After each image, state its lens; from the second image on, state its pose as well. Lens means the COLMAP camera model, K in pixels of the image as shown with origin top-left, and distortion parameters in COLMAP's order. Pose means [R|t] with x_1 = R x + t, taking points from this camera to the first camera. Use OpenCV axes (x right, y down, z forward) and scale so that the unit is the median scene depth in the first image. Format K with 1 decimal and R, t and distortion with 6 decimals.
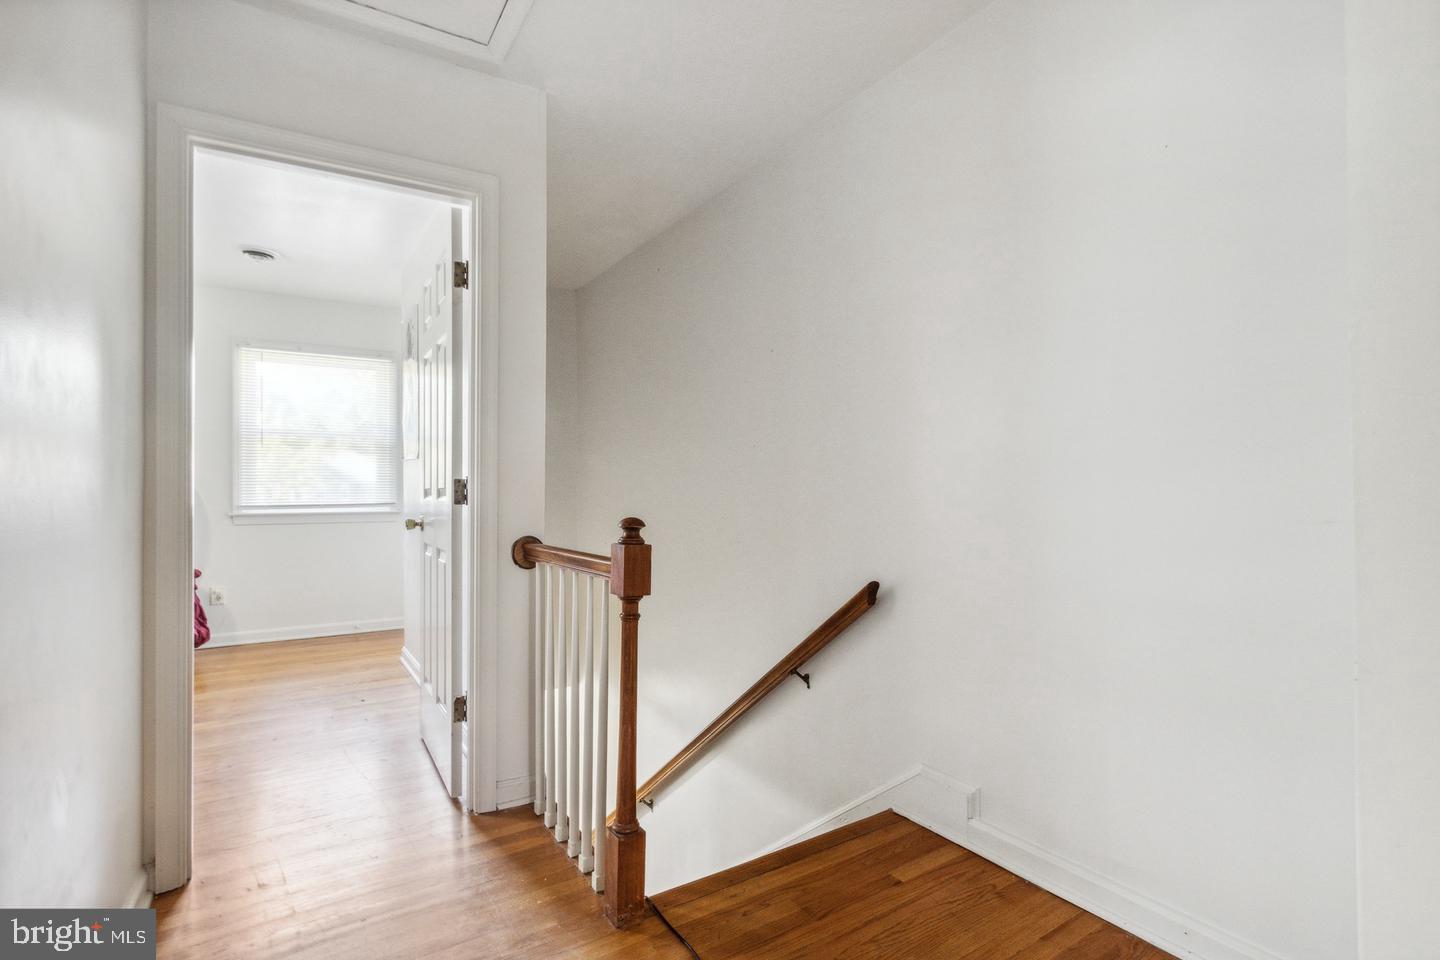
lens RADIAL K [[660.7, 0, 712.8], [0, 660.7, 483.4], [0, 0, 1]] dist [-0.001578, -0.000629]
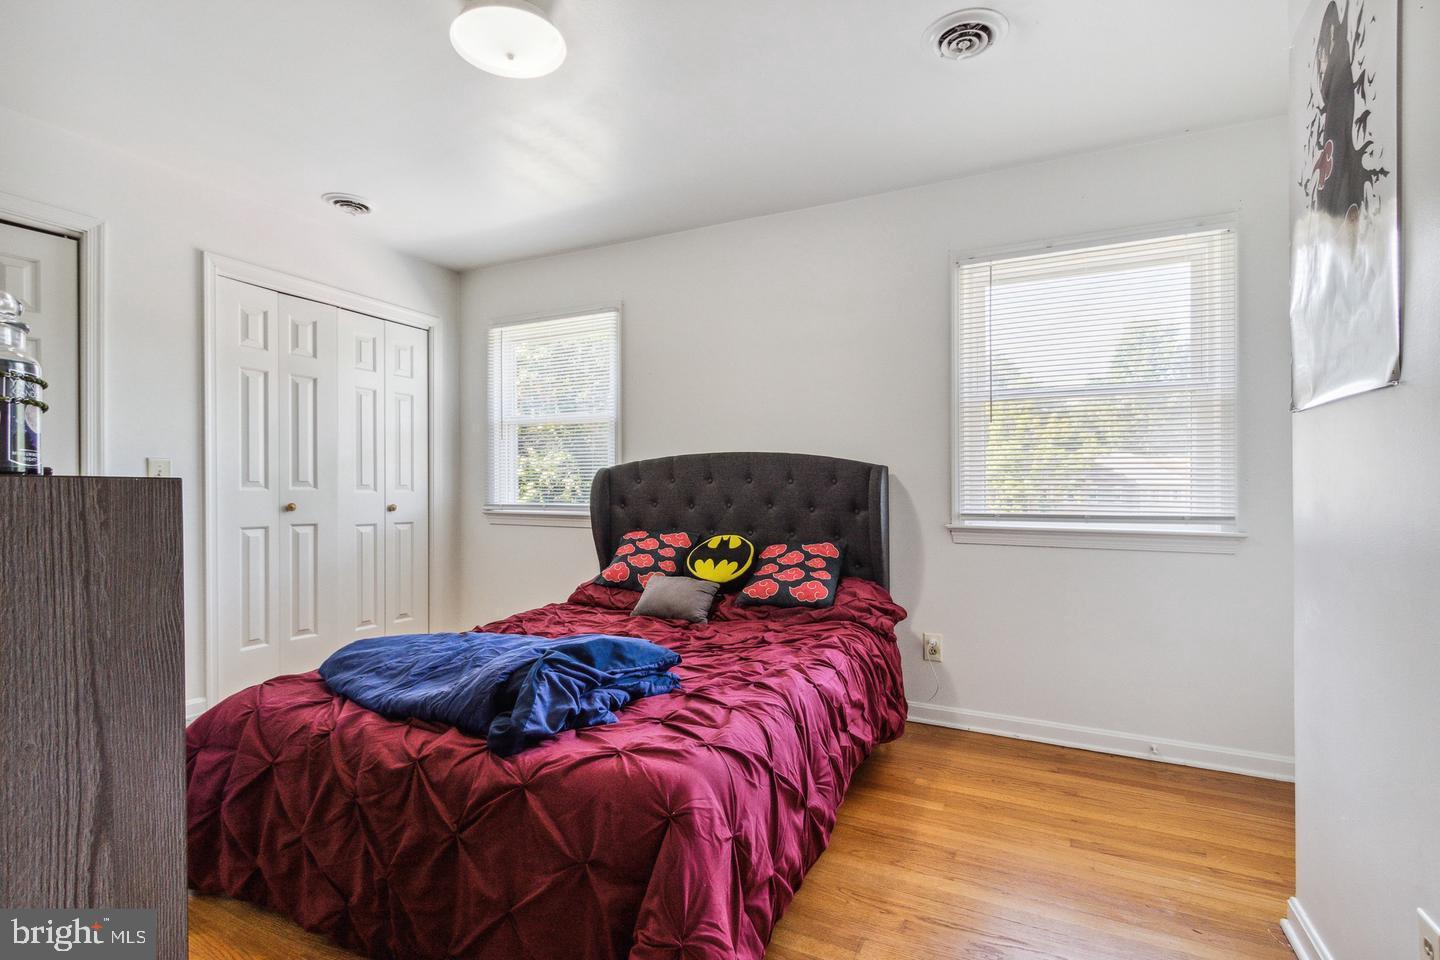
lens RADIAL K [[660.7, 0, 712.6], [0, 660.7, 483.9], [0, 0, 1]] dist [-0.001578, -0.000629]
pose [[0.488541, -0.002596, -0.872537, -0.274794], [-0.001071, 0.999993, -0.003574, 0.007487], [0.872540, 0.002680, 0.488535, 0.475731]]
